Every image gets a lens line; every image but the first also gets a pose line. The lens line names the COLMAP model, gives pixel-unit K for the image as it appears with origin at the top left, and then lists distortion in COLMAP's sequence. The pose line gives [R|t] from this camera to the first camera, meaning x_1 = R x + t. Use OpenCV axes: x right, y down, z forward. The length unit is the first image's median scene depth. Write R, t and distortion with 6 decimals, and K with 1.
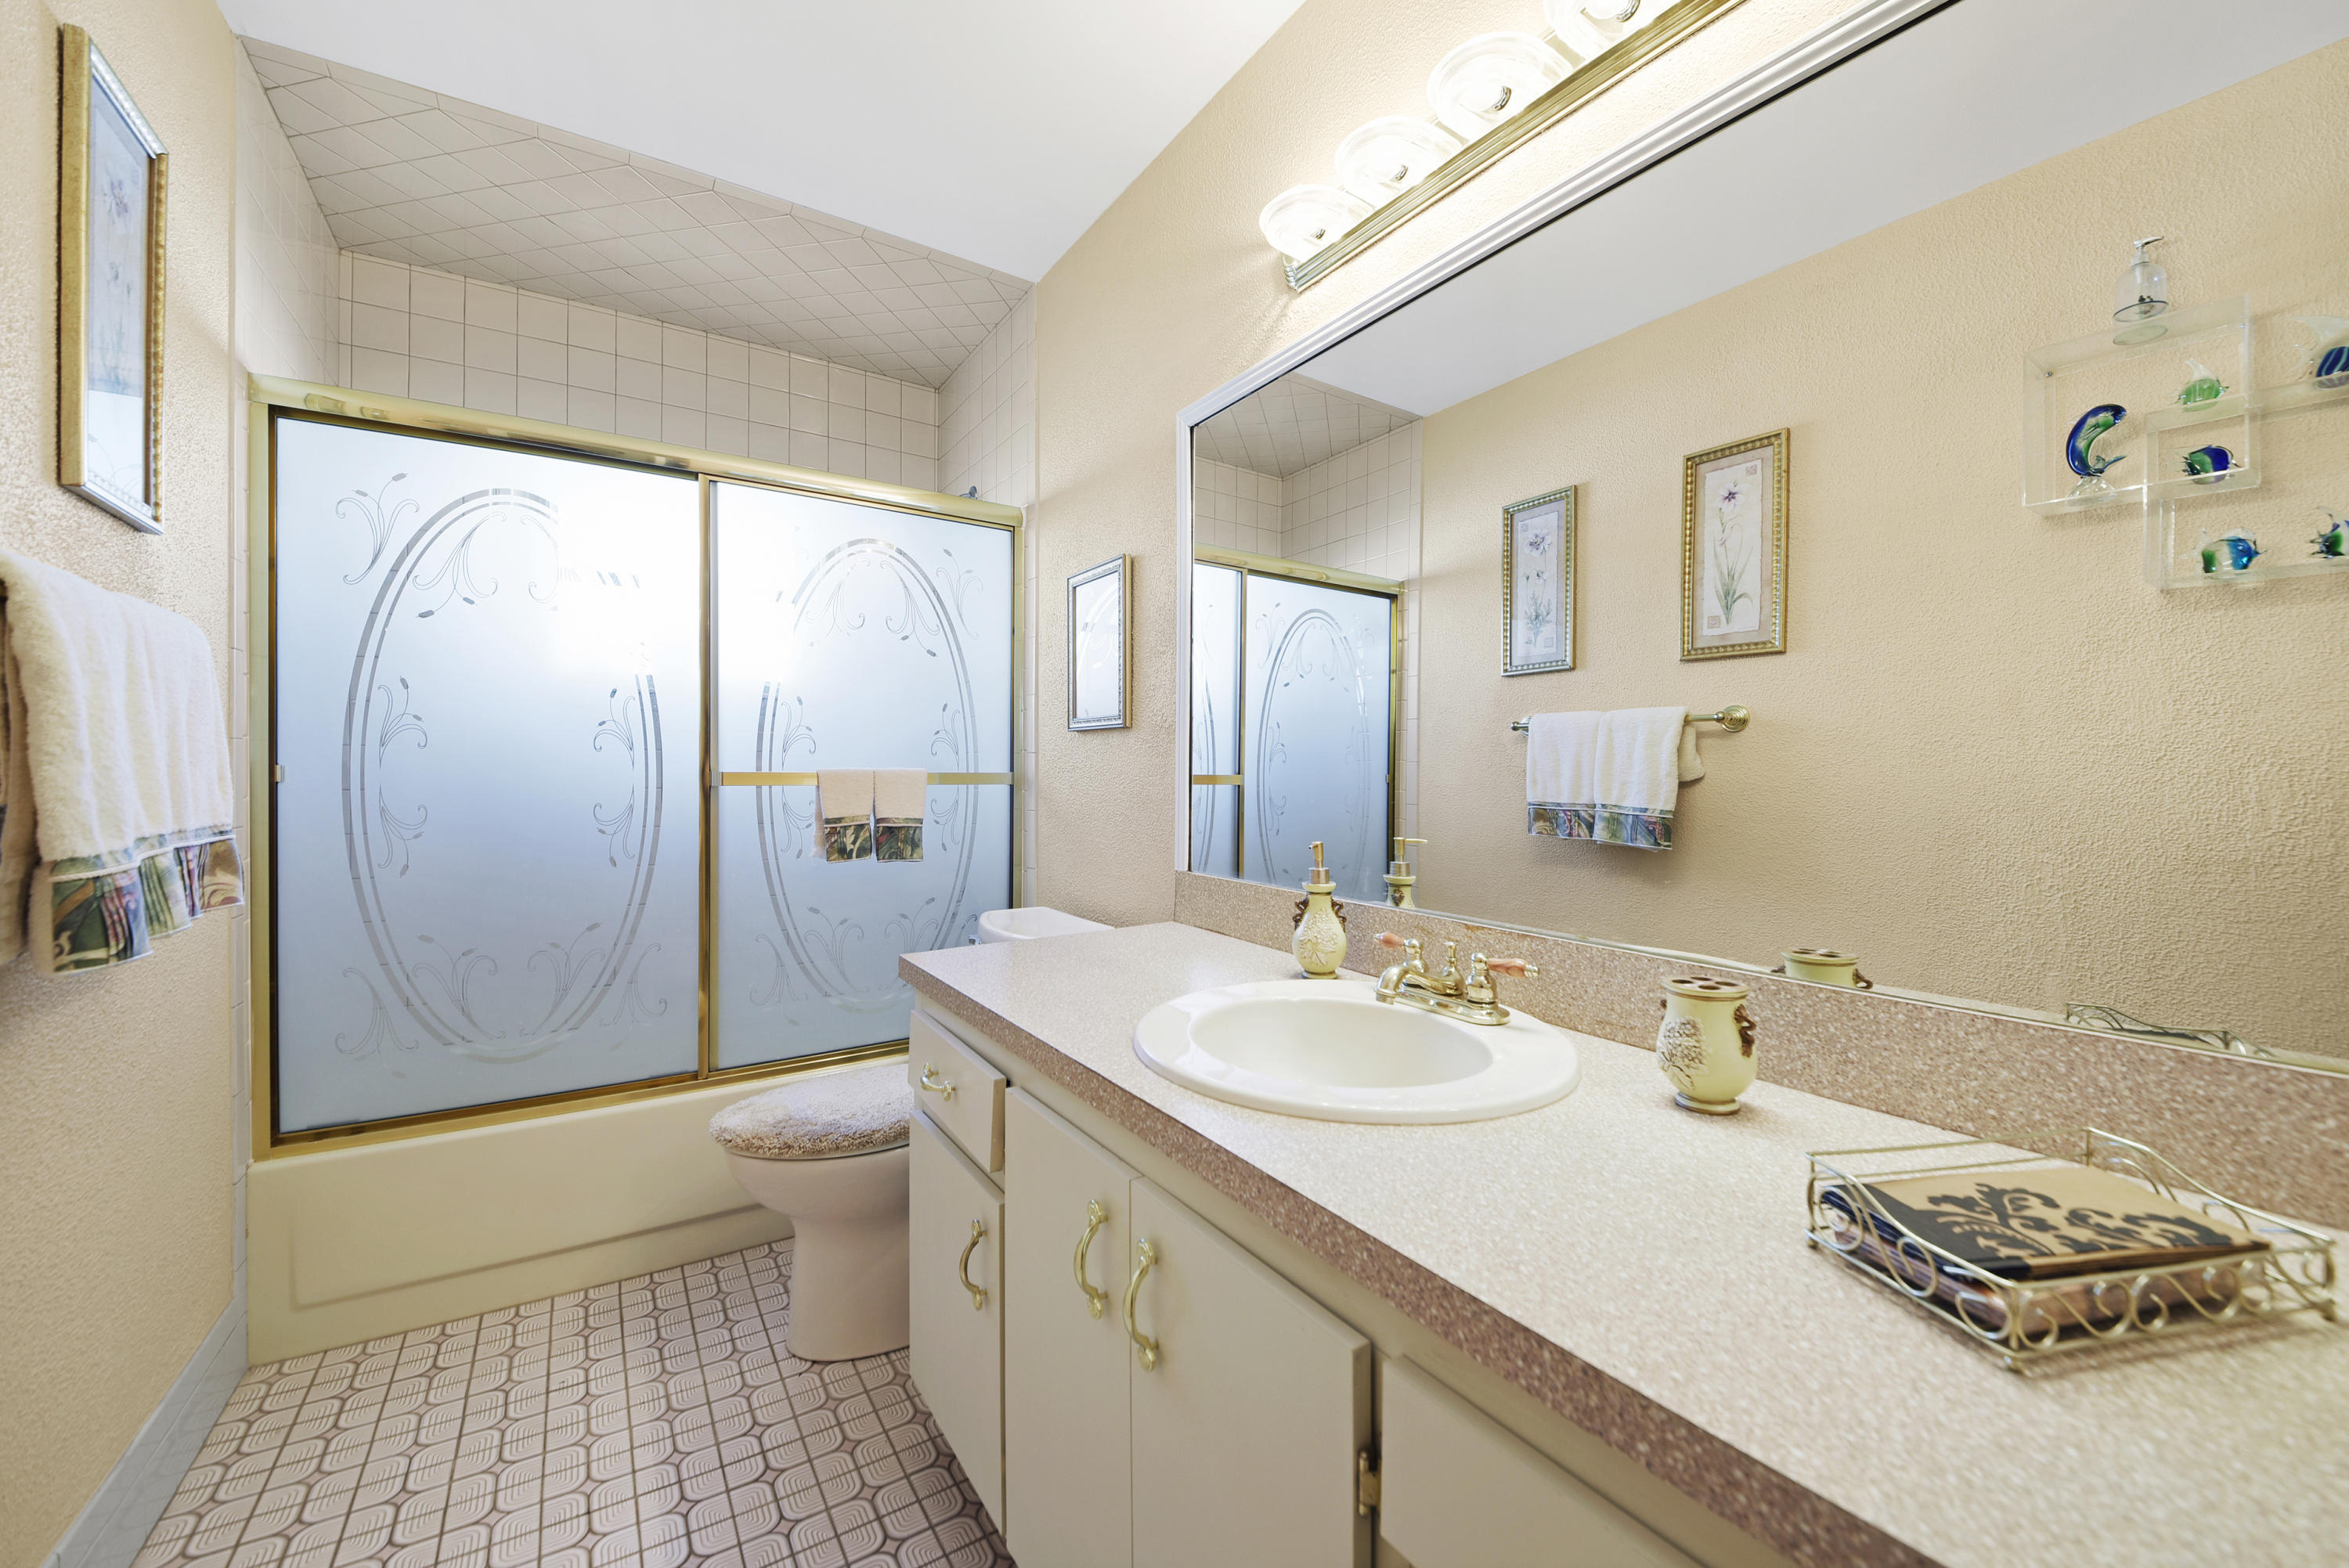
lens RADIAL K [[887.2, 0, 1161.4], [0, 887.2, 776.8], [0, 0, 1]] dist [-0.025444, 0.000076]
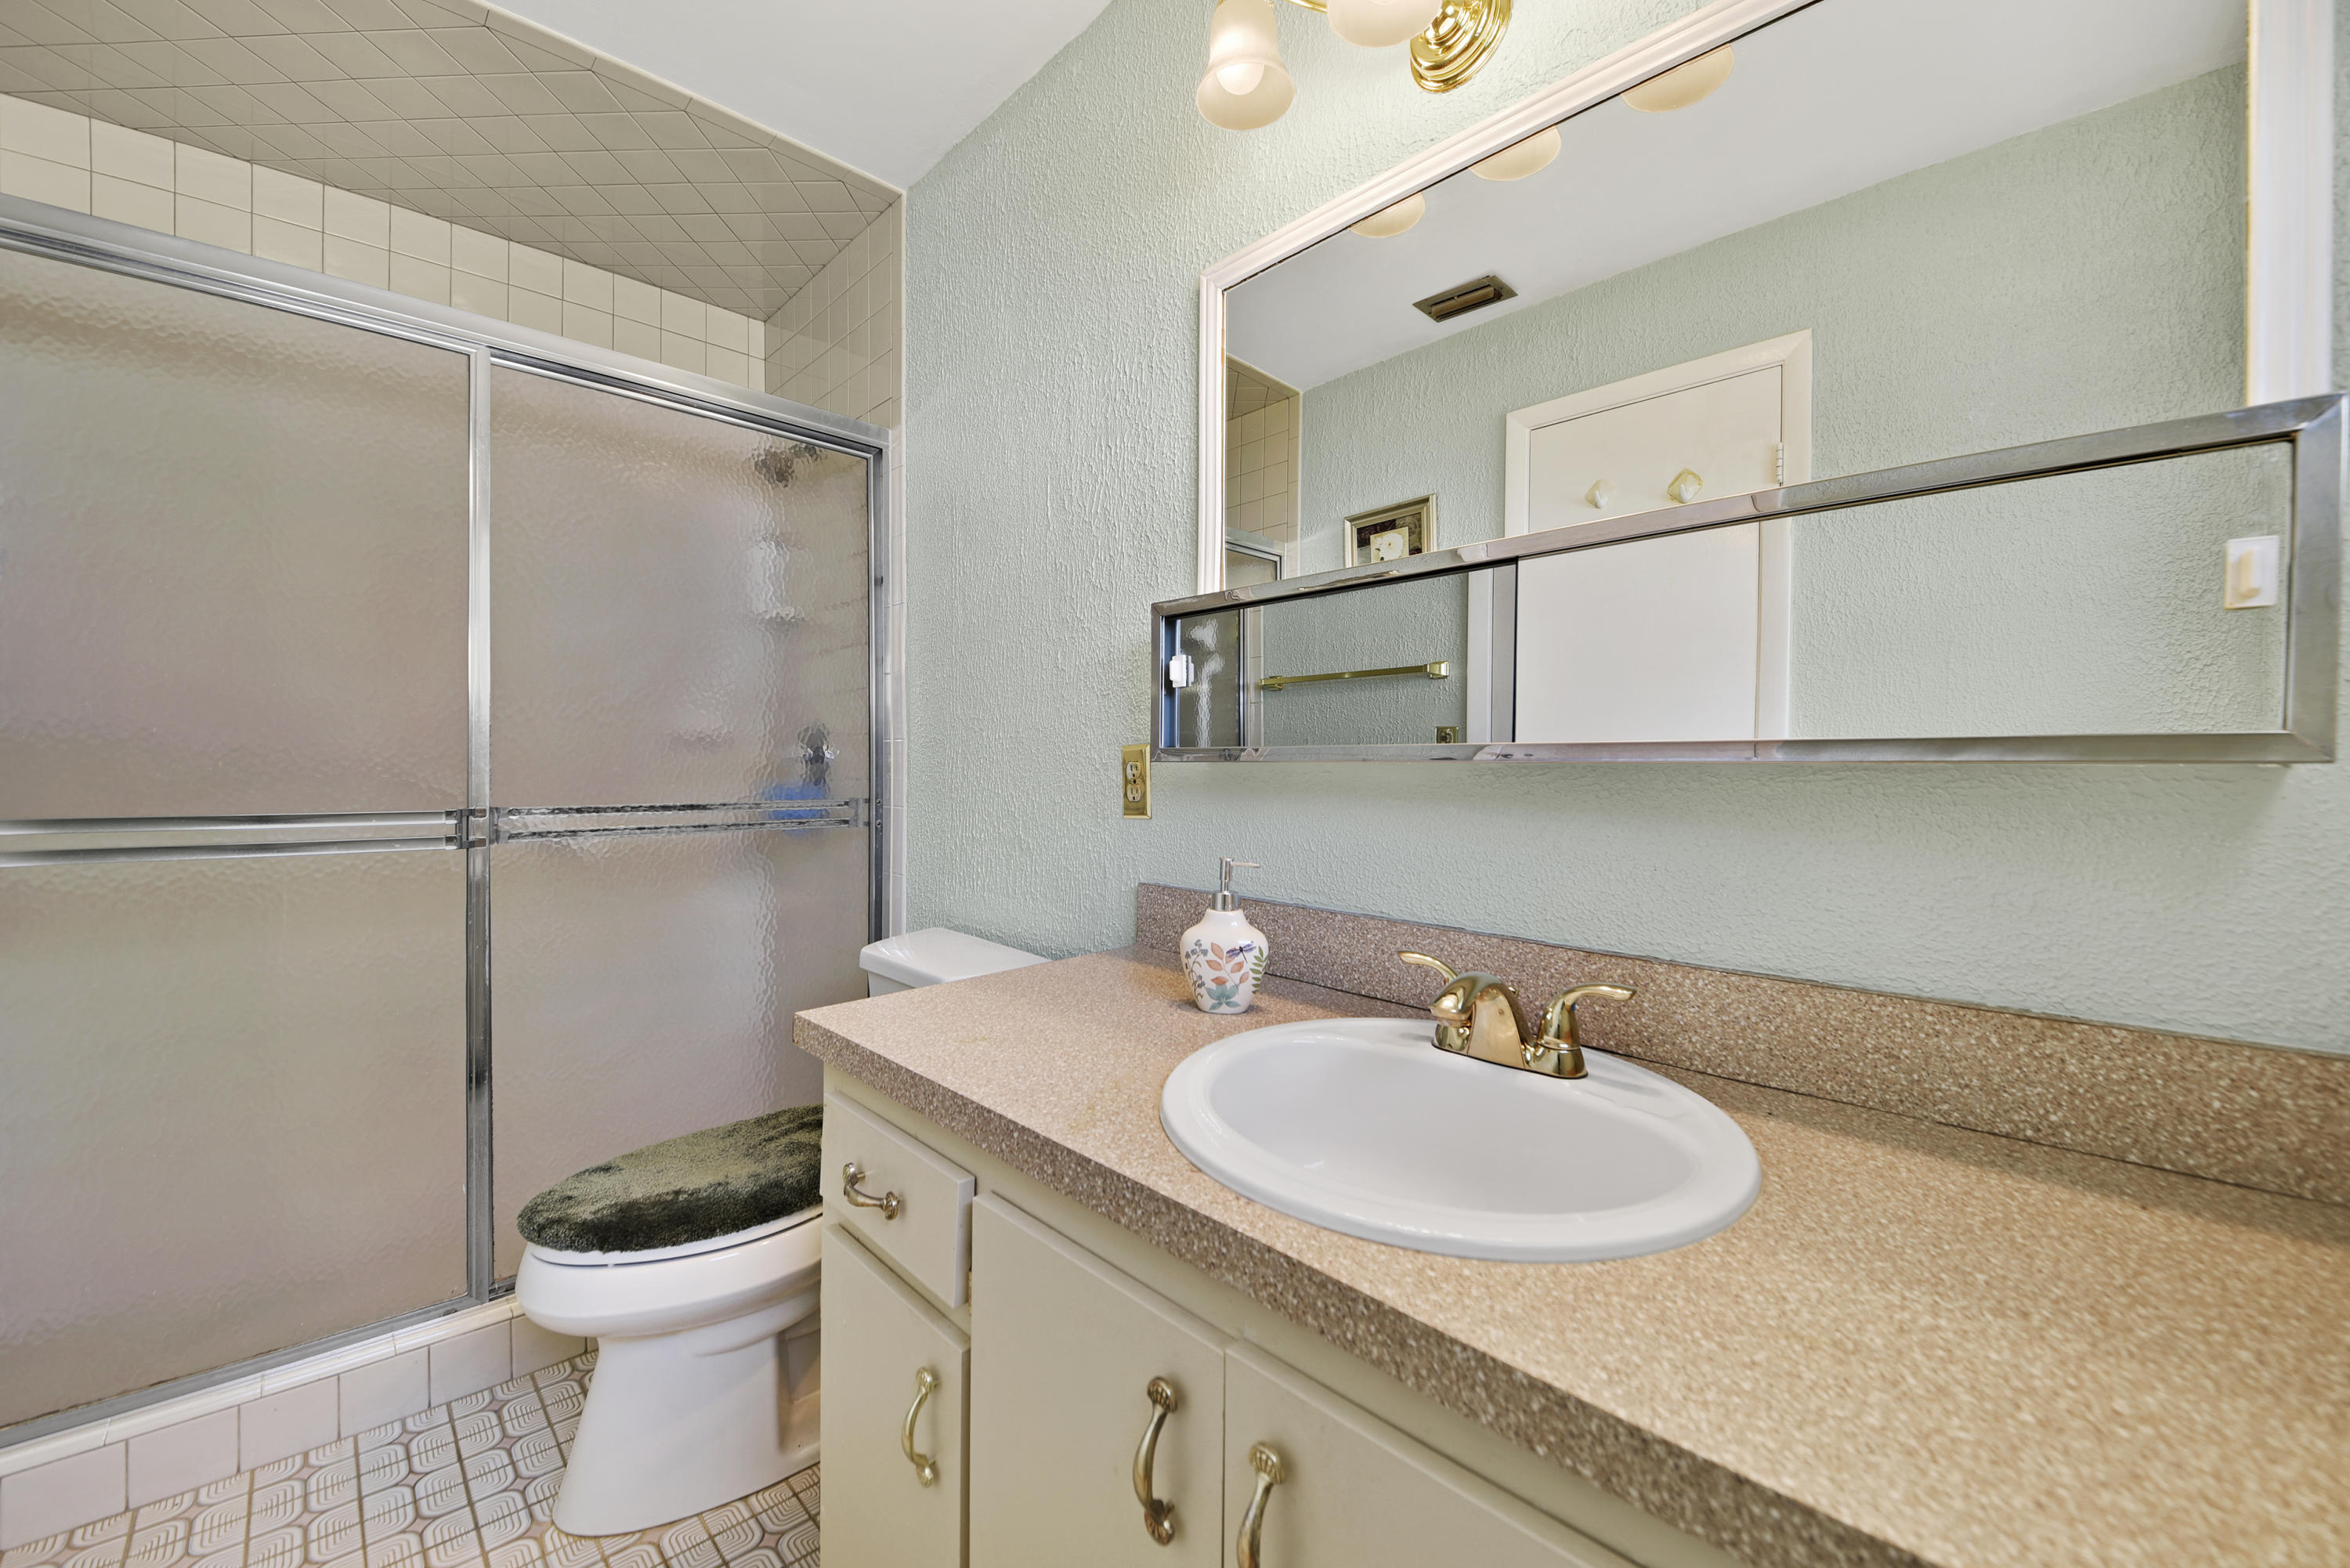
lens RADIAL K [[887.6, 0, 1161.9], [0, 887.6, 776.8], [0, 0, 1]] dist [-0.025444, 0.000076]
pose [[0.978201, 0.001120, 0.207657, -0.173950], [-0.004174, 0.999890, 0.014267, -0.000893], [-0.207618, -0.014822, 0.978098, 0.262917]]
